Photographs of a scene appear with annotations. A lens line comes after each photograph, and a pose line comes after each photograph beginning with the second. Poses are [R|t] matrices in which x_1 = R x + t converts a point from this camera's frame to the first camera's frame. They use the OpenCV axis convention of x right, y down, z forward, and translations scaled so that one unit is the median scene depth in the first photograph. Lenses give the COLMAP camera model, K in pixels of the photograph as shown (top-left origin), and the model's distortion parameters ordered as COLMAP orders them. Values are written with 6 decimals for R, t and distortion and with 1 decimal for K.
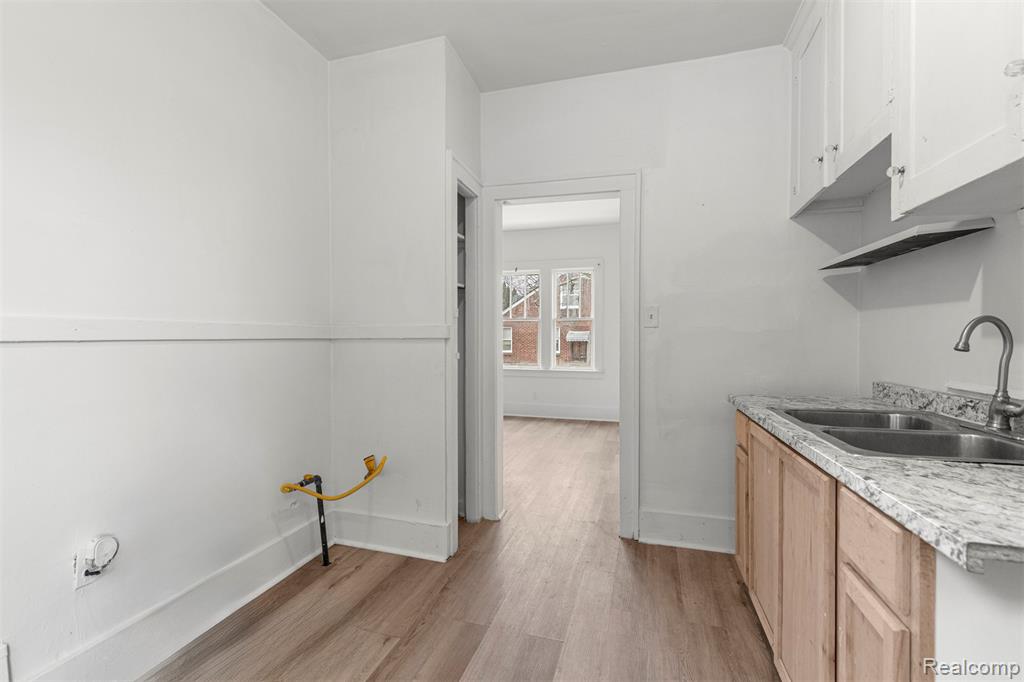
lens RADIAL K [[476.6, 0, 502.6], [0, 476.6, 342.1], [0, 0, 1]] dist [0.012529, -0.000242]
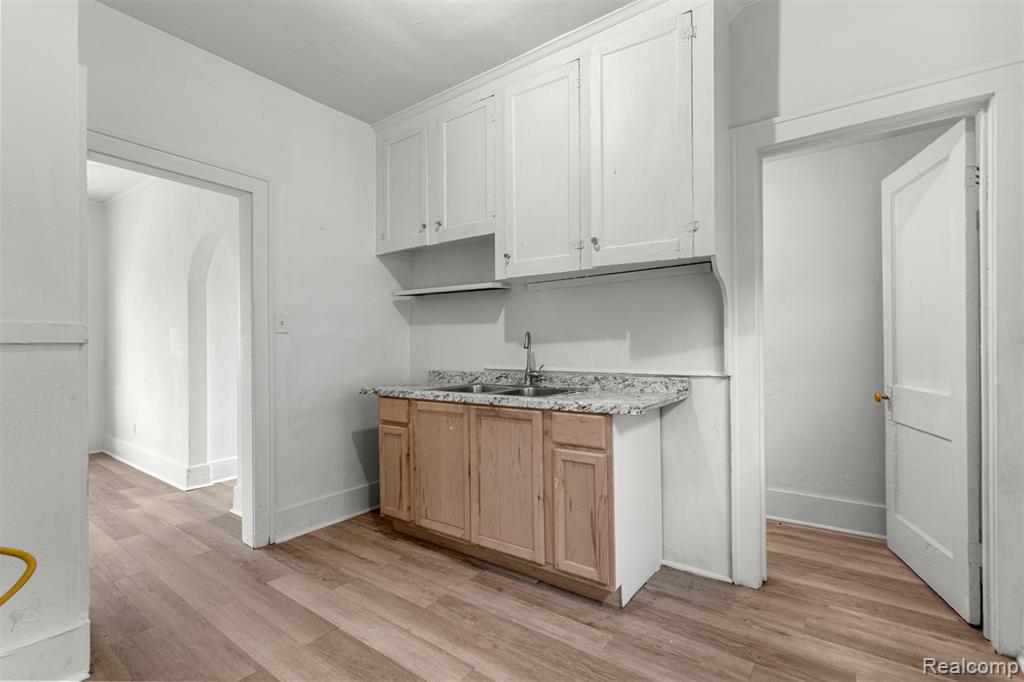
lens RADIAL K [[476.6, 0, 507.1], [0, 476.6, 342.6], [0, 0, 1]] dist [0.012529, -0.000242]
pose [[0.333880, 0.000121, 0.942615, -0.648847], [0.014341, 0.999884, -0.005208, 0.002096], [-0.942506, 0.015257, 0.333840, 0.239588]]
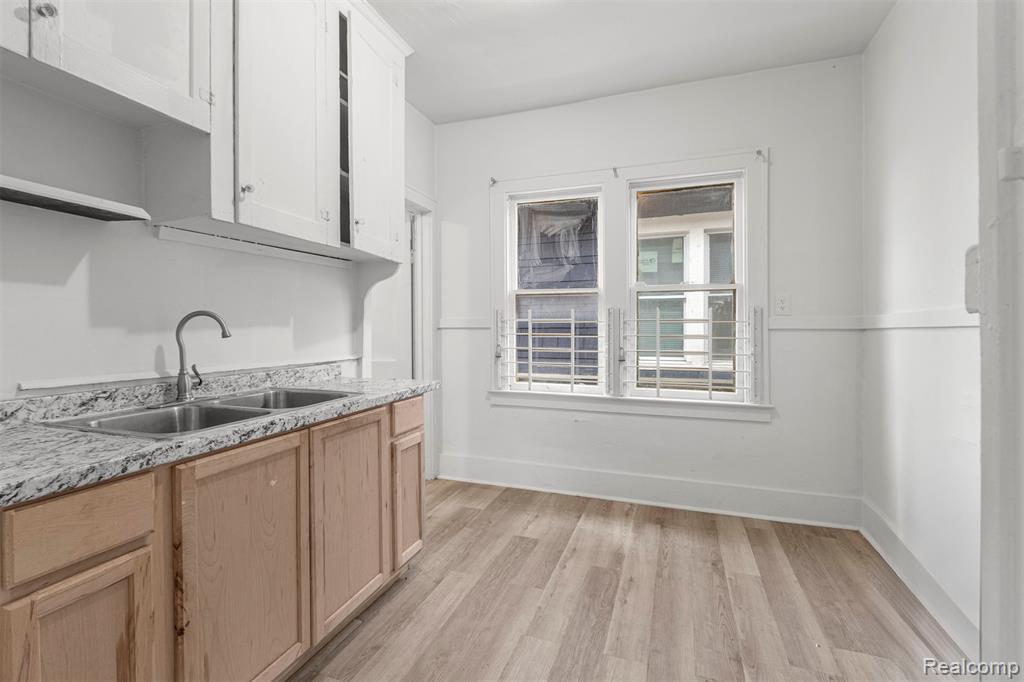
lens RADIAL K [[476.6, 0, 495.1], [0, 476.6, 333.7], [0, 0, 1]] dist [0.012529, -0.000242]
pose [[-0.998445, 0.005783, 0.055444, 0.090884], [0.006584, 0.999877, 0.014269, -0.003516], [-0.055355, 0.014612, -0.998360, 1.412631]]
